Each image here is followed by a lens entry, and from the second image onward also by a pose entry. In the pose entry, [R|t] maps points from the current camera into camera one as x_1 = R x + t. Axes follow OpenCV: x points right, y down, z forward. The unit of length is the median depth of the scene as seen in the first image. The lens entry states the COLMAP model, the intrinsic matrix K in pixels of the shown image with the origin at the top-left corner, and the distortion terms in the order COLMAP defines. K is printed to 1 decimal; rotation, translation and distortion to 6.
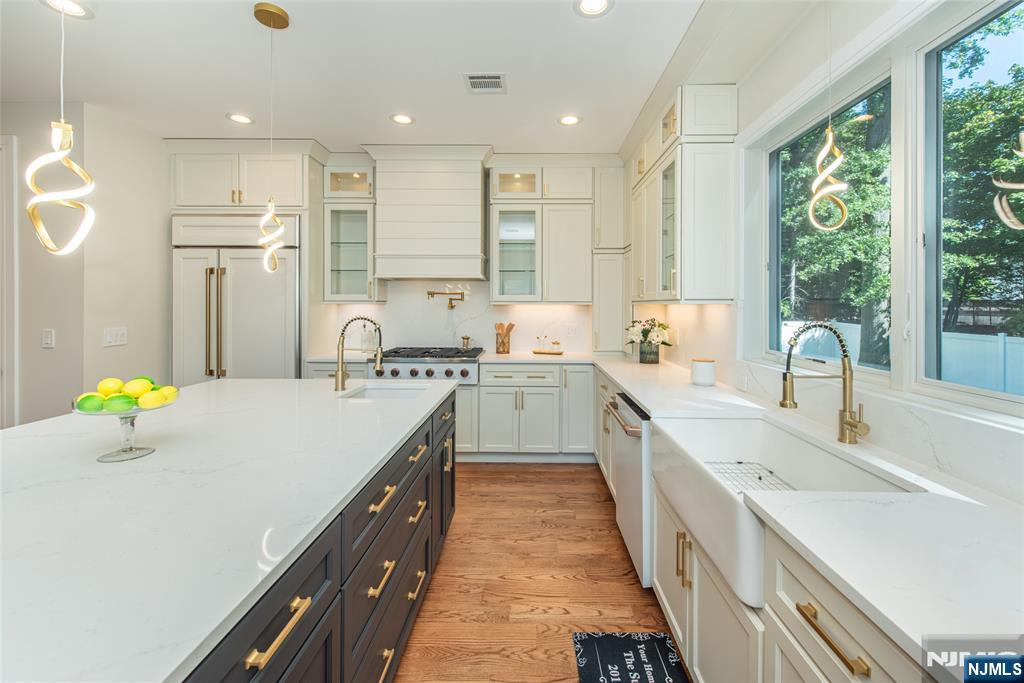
lens RADIAL K [[405.9, 0, 532.7], [0, 405.9, 307.3], [0, 0, 1]] dist [0.002841, -0.002018]
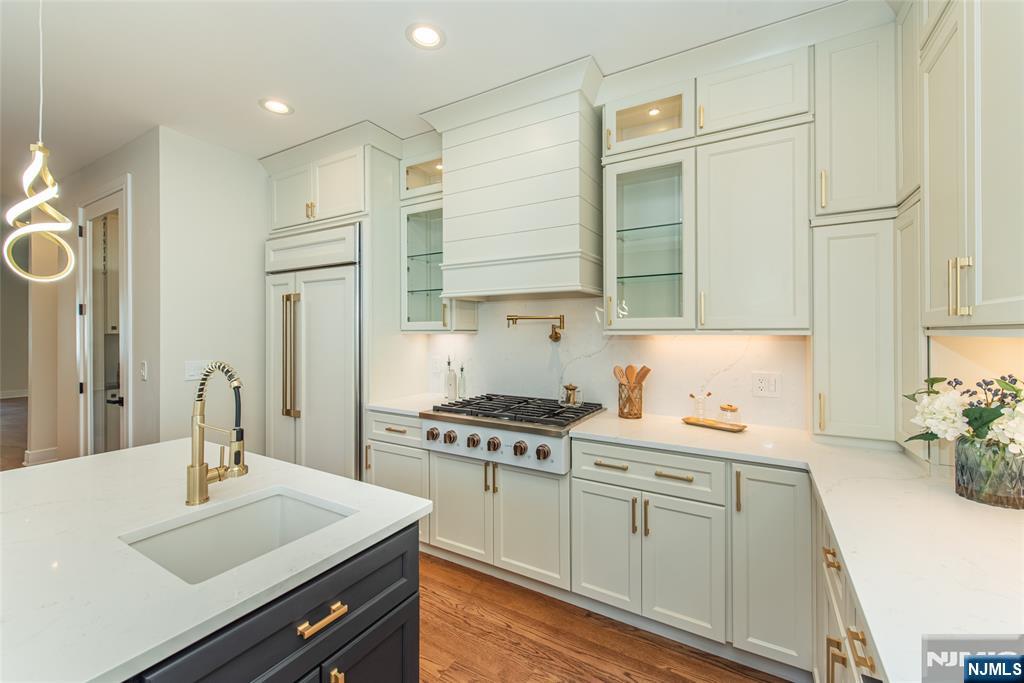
lens RADIAL K [[405.9, 0, 532.3], [0, 405.9, 331.9], [0, 0, 1]] dist [0.002841, -0.002018]
pose [[0.873022, -0.003600, -0.487667, 0.101171], [0.000513, 0.999979, -0.006465, -0.008157], [0.487680, 0.005394, 0.873006, 0.459245]]
